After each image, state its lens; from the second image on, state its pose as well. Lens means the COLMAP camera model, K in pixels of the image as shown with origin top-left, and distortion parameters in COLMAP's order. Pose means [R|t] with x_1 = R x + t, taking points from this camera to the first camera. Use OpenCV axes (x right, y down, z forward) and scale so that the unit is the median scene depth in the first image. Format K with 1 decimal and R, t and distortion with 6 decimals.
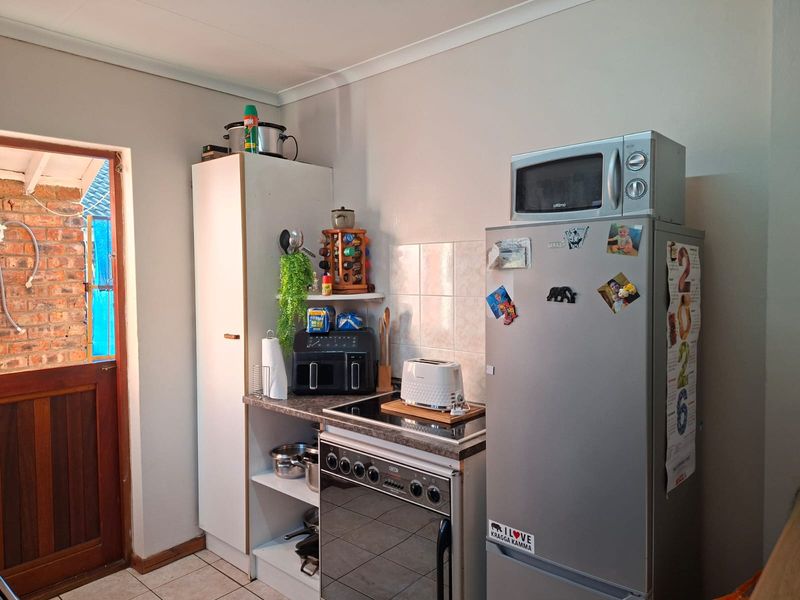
lens RADIAL K [[559.6, 0, 395.3], [0, 559.6, 286.0], [0, 0, 1]] dist [0.056804, -0.059730]
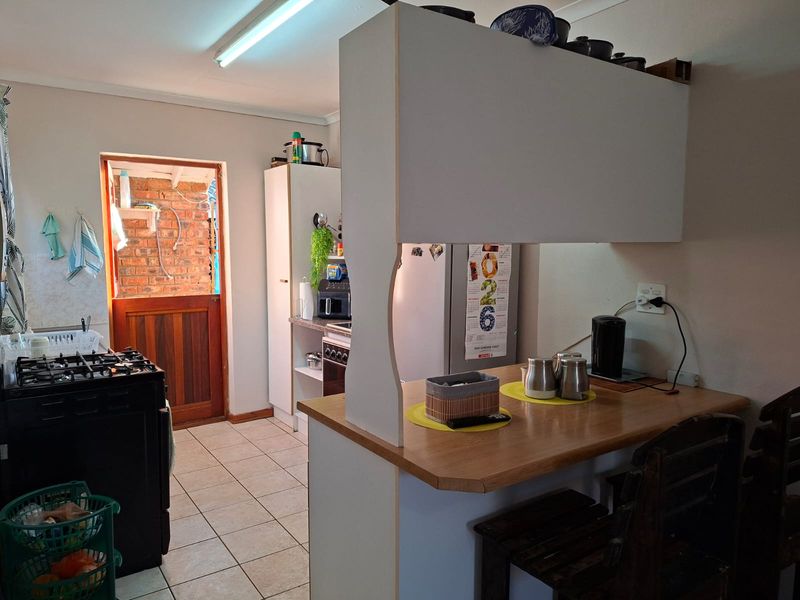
lens RADIAL K [[559.6, 0, 397.6], [0, 559.6, 300.0], [0, 0, 1]] dist [0.056804, -0.059730]
pose [[0.974538, 0.035721, -0.221359, 0.370127], [-0.021276, 0.997506, 0.067304, 0.029728], [0.223211, -0.060880, 0.972867, -0.466752]]
